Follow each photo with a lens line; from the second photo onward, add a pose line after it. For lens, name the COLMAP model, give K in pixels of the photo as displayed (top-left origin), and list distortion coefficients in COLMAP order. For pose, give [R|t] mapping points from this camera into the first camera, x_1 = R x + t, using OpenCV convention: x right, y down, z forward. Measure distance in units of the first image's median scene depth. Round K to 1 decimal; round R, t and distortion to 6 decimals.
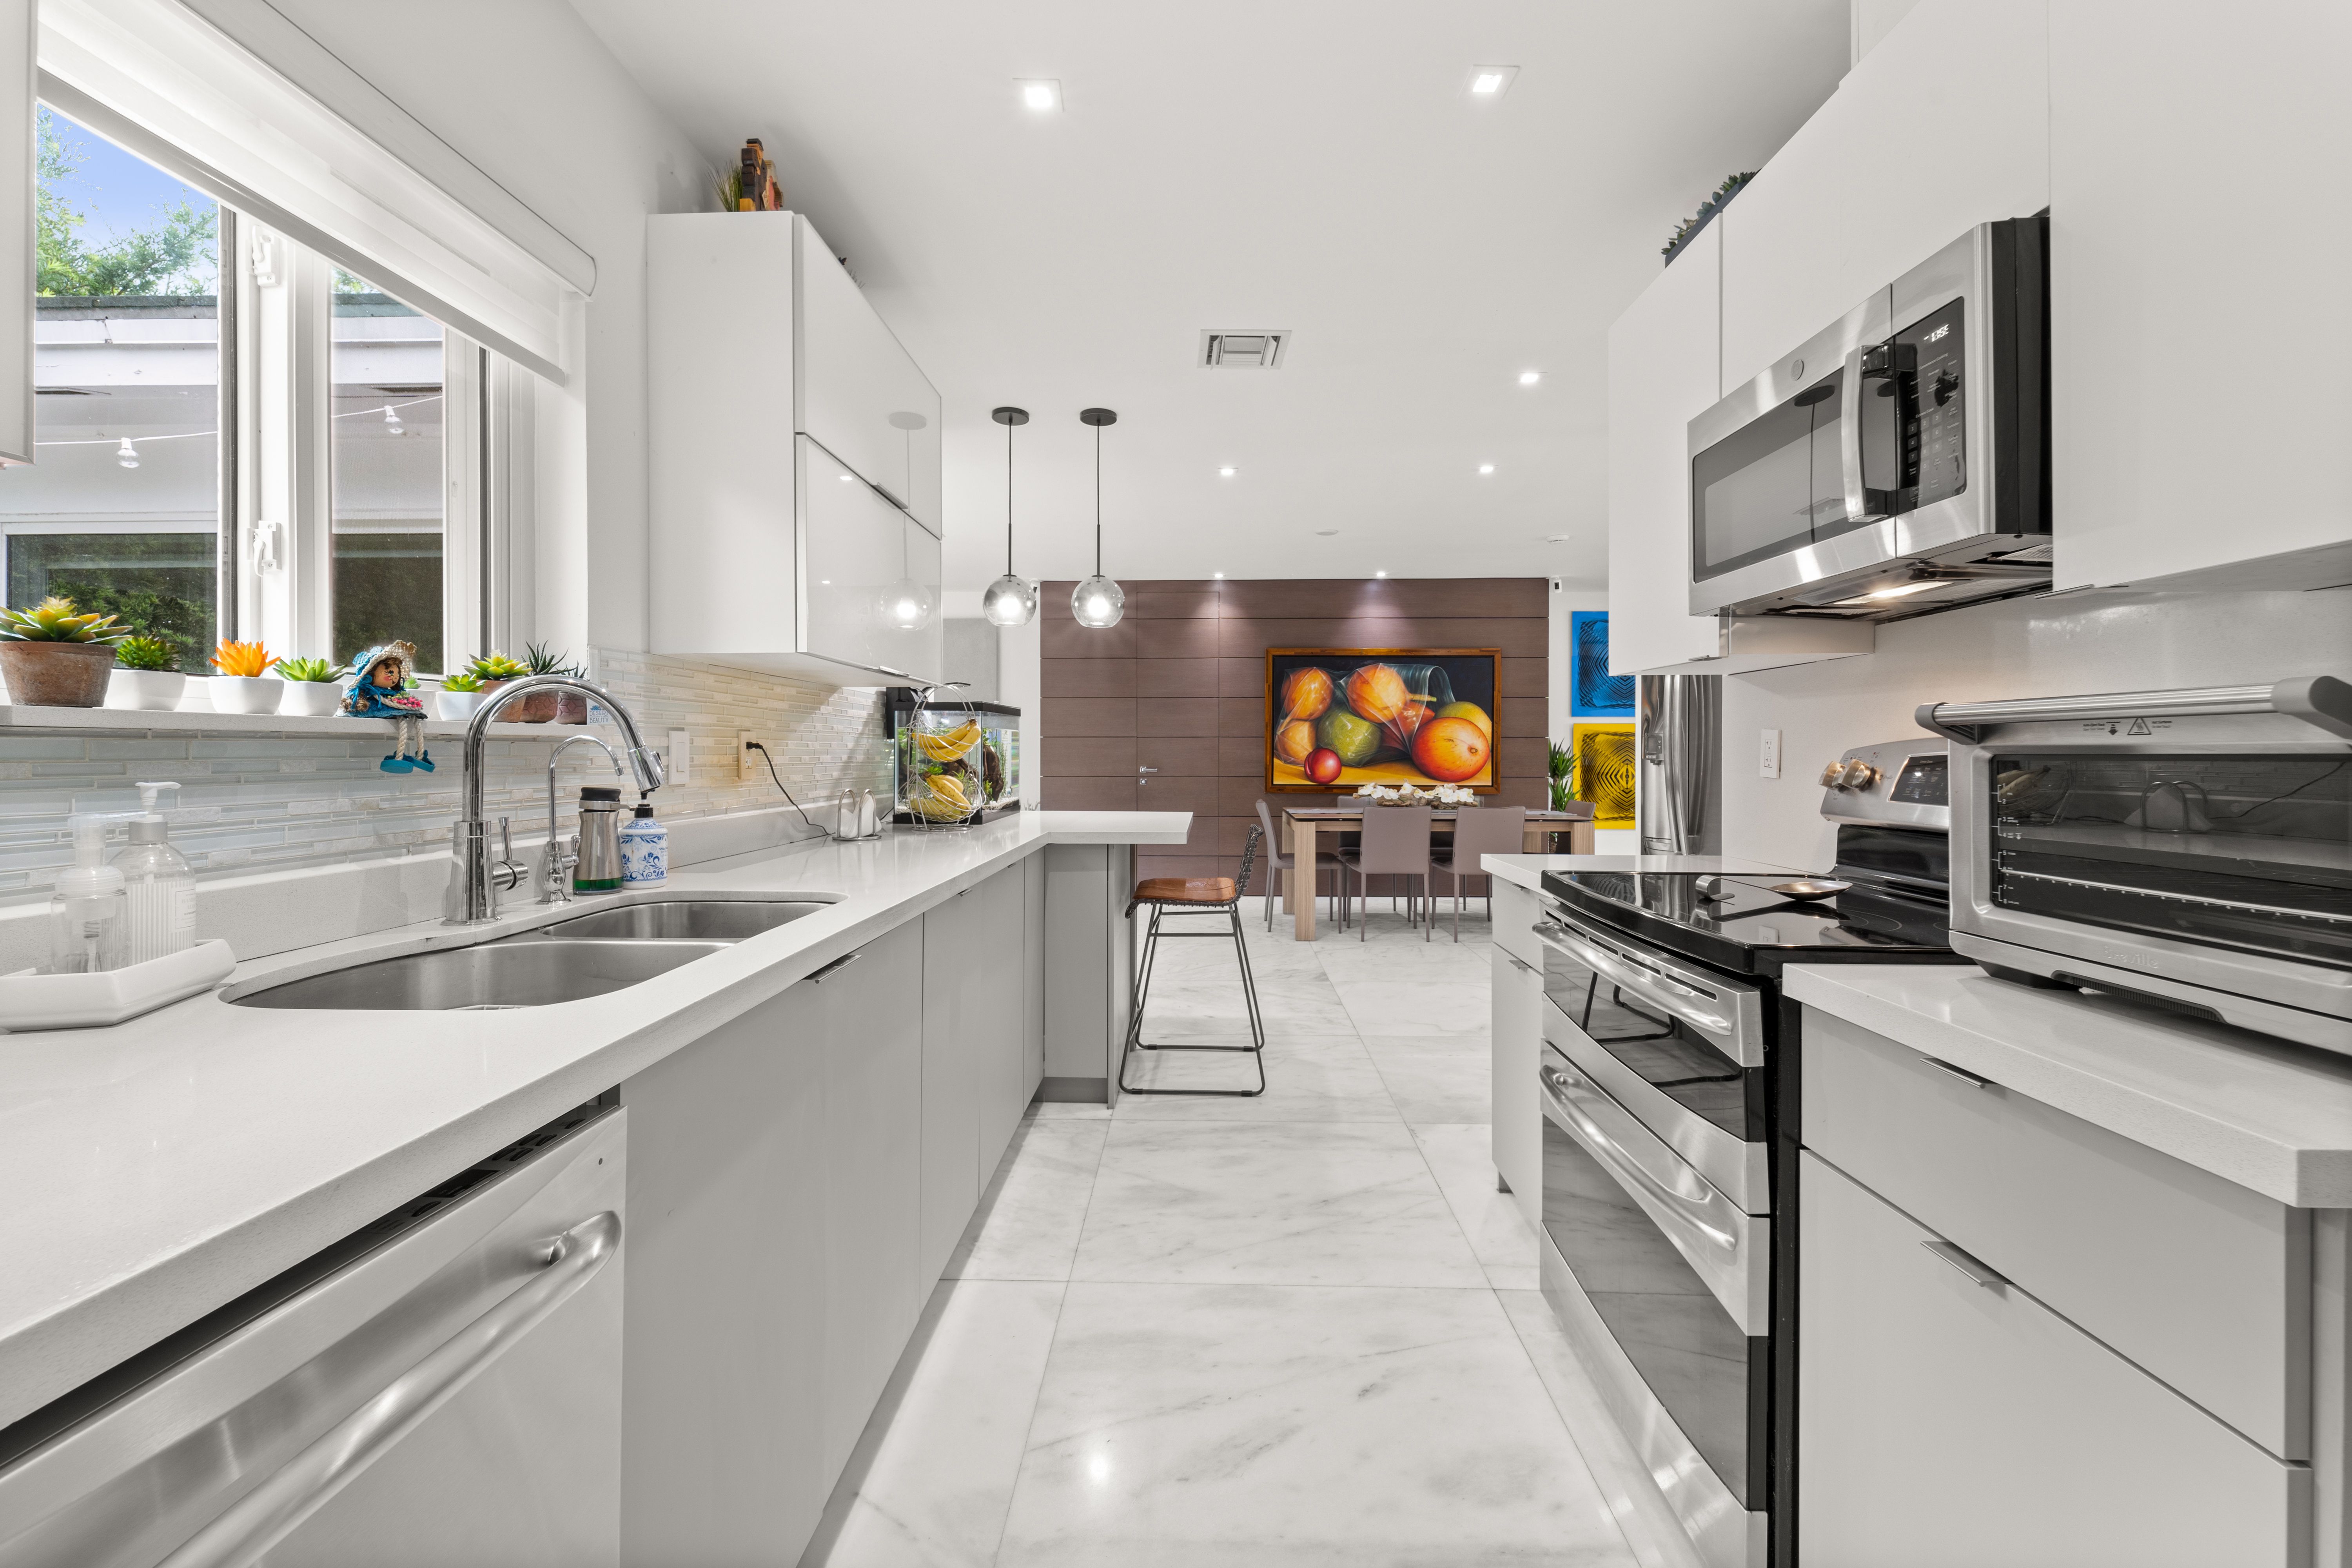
lens RADIAL K [[953.4, 0, 1172.5], [0, 953.4, 754.9], [0, 0, 1]] dist [-0.000338, -0.000110]
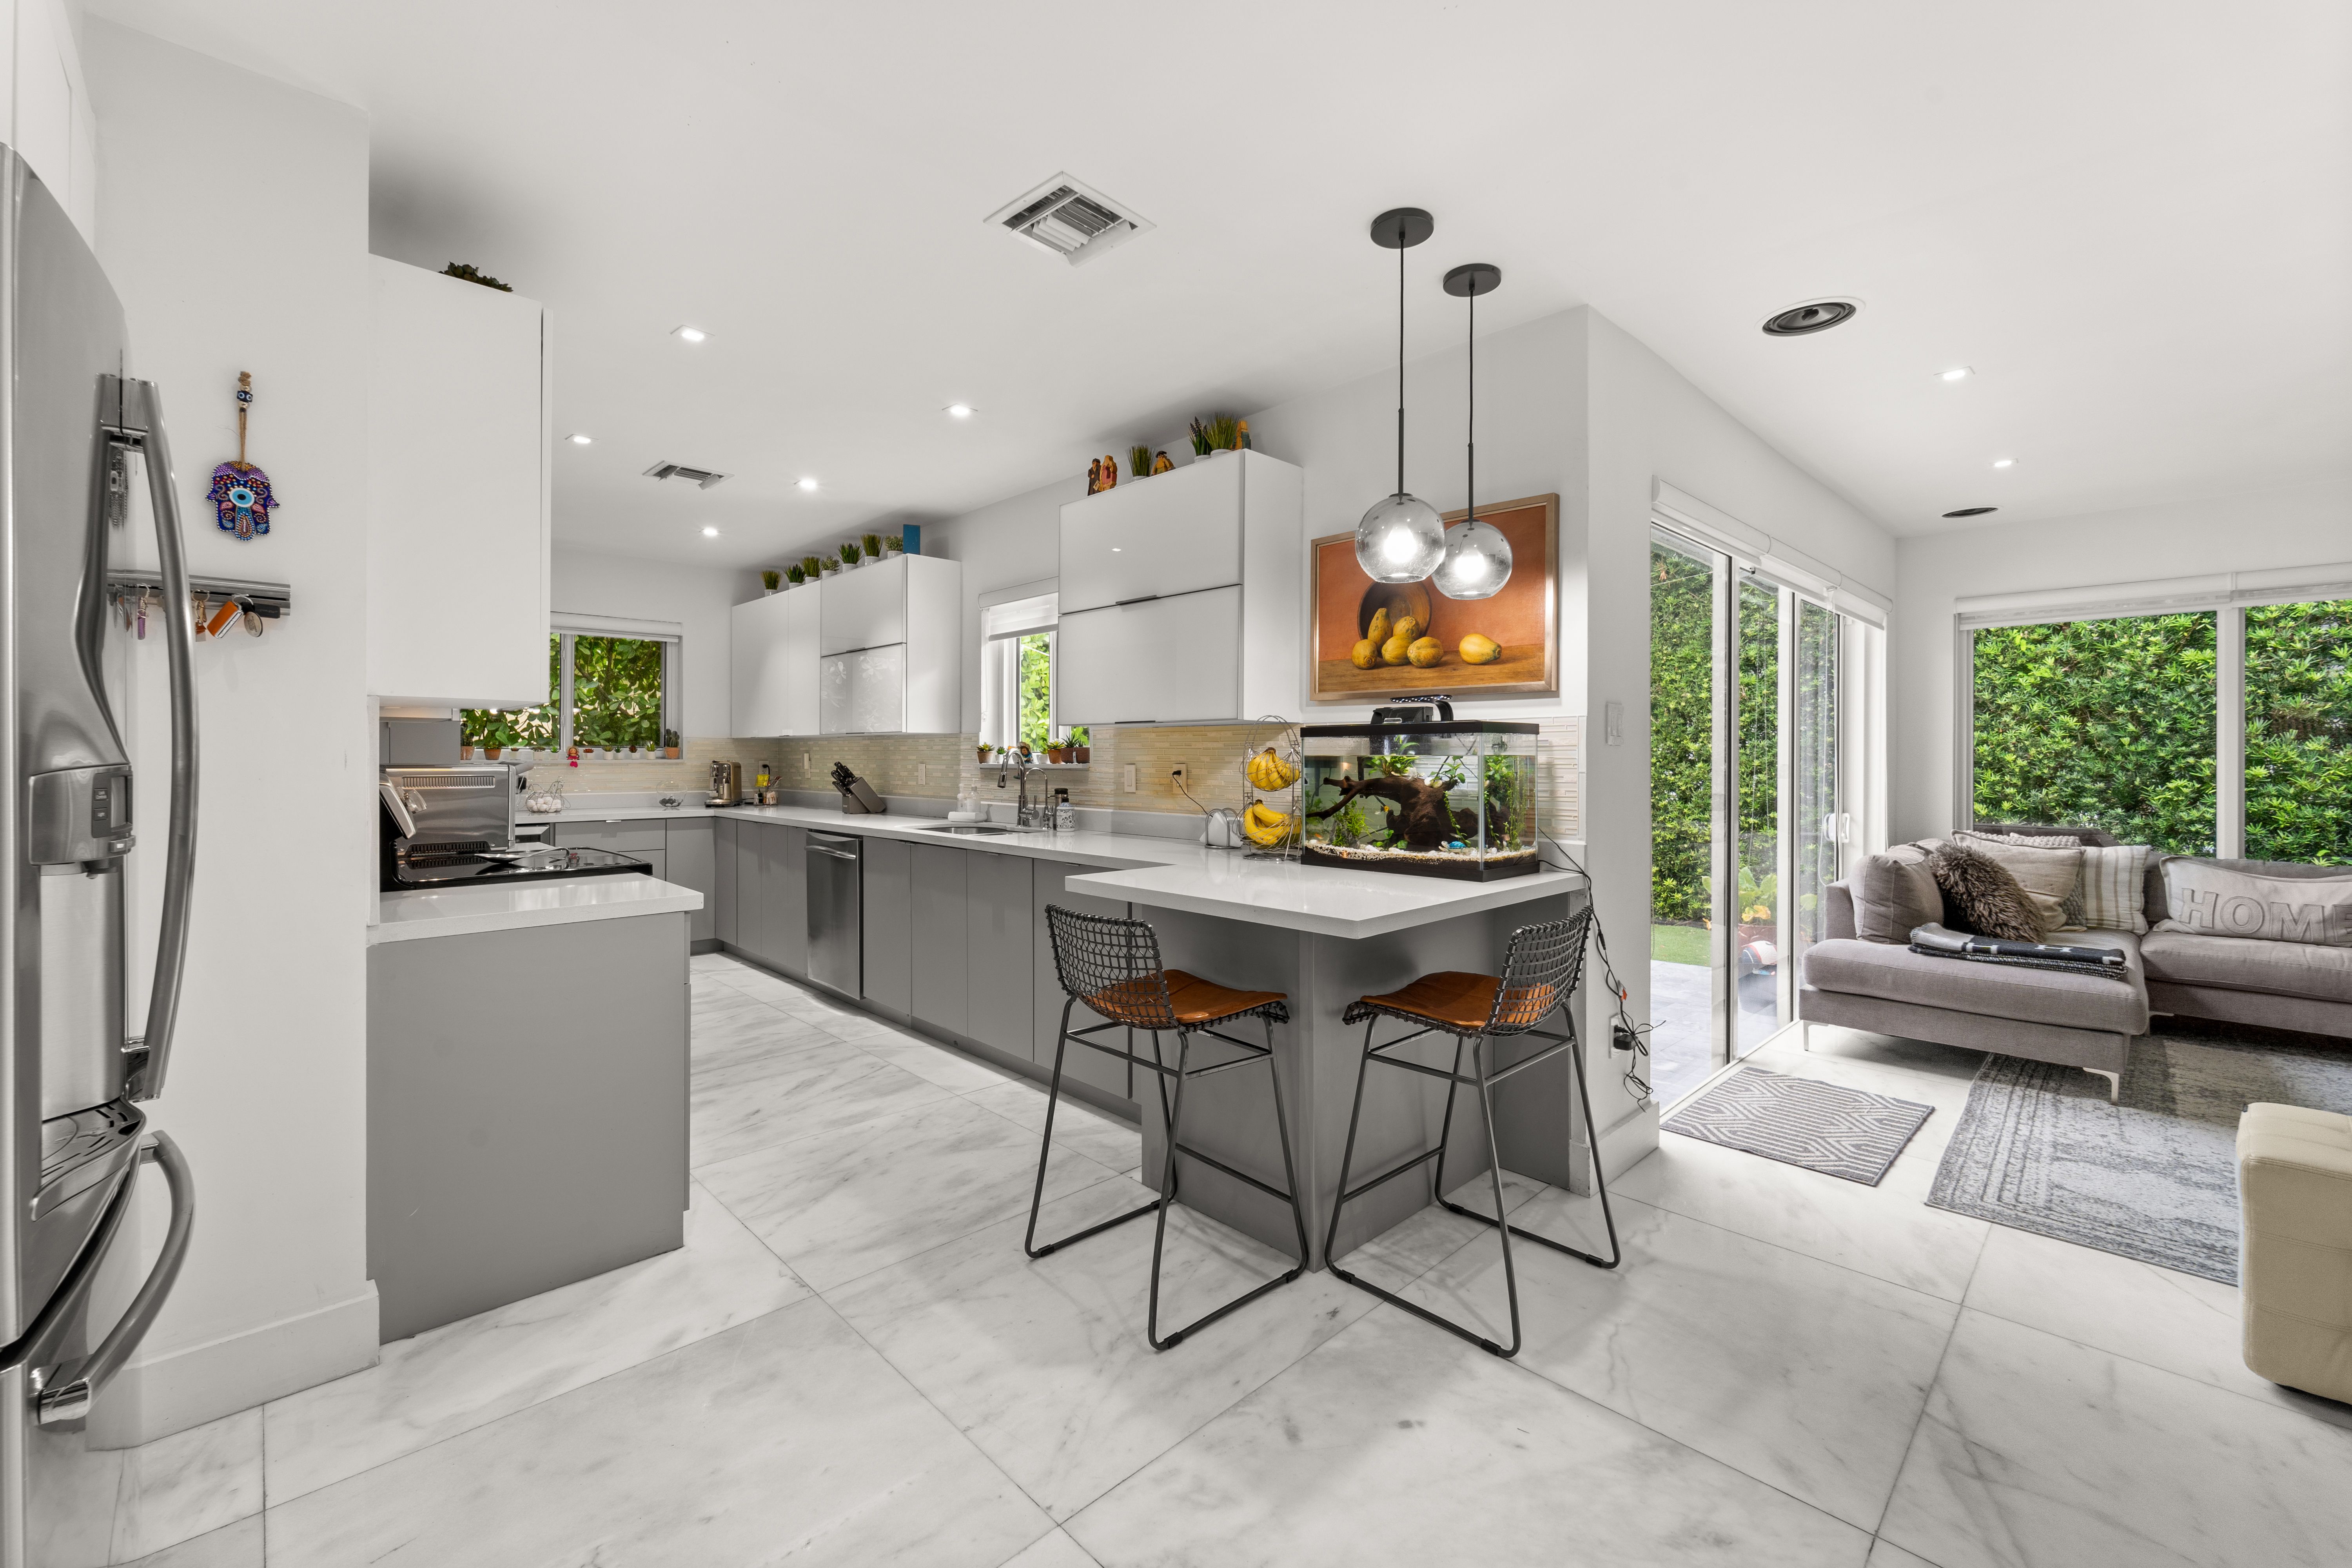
lens RADIAL K [[958.4, 0, 1184.5], [0, 958.4, 758.7], [0, 0, 1]] dist [-0.000542, -0.000502]
pose [[-0.689147, -0.000504, -0.724622, 0.231547], [-0.004426, 0.999984, 0.003514, -0.012481], [0.724608, 0.005629, -0.689138, 0.677946]]
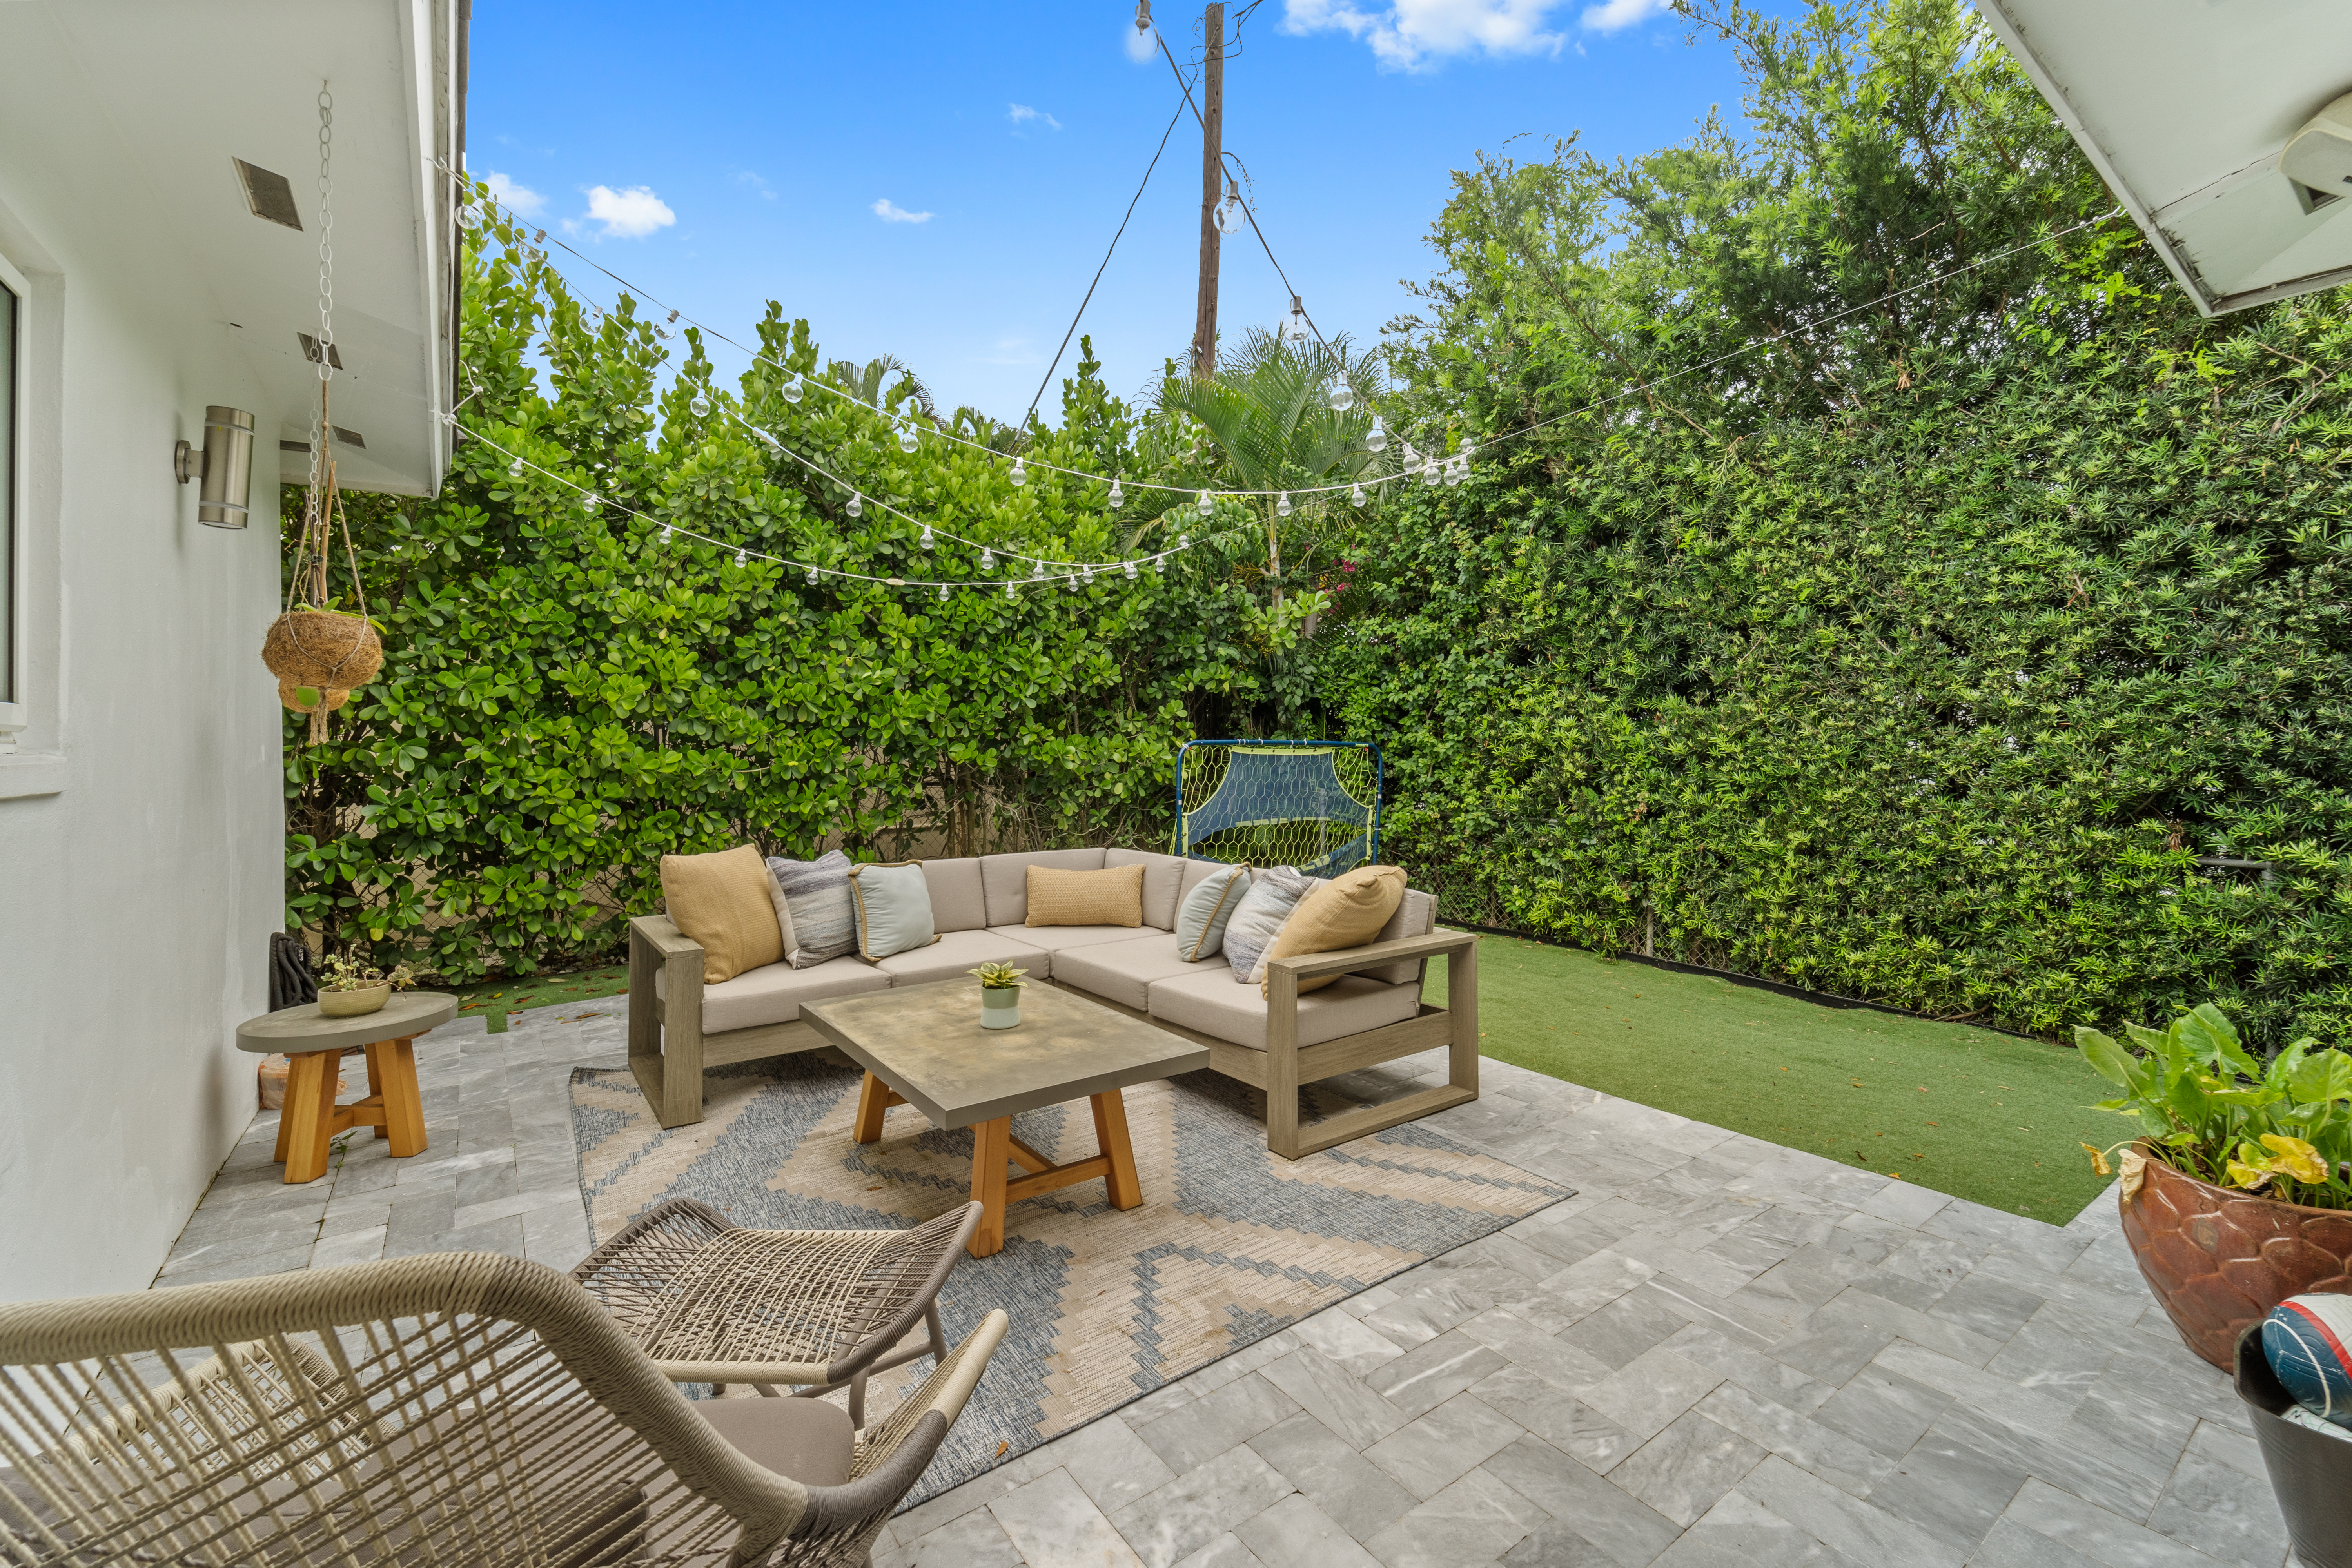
lens RADIAL K [[1007.6, 0, 1178.2], [0, 1007.6, 724.6], [0, 0, 1]] dist [-0.001217, -0.000302]
pose [[-0.788568, -0.001432, -0.614946, -0.253718], [0.005358, 0.999943, -0.009200, -0.002785], [0.614924, -0.010550, -0.788516, 0.513619]]
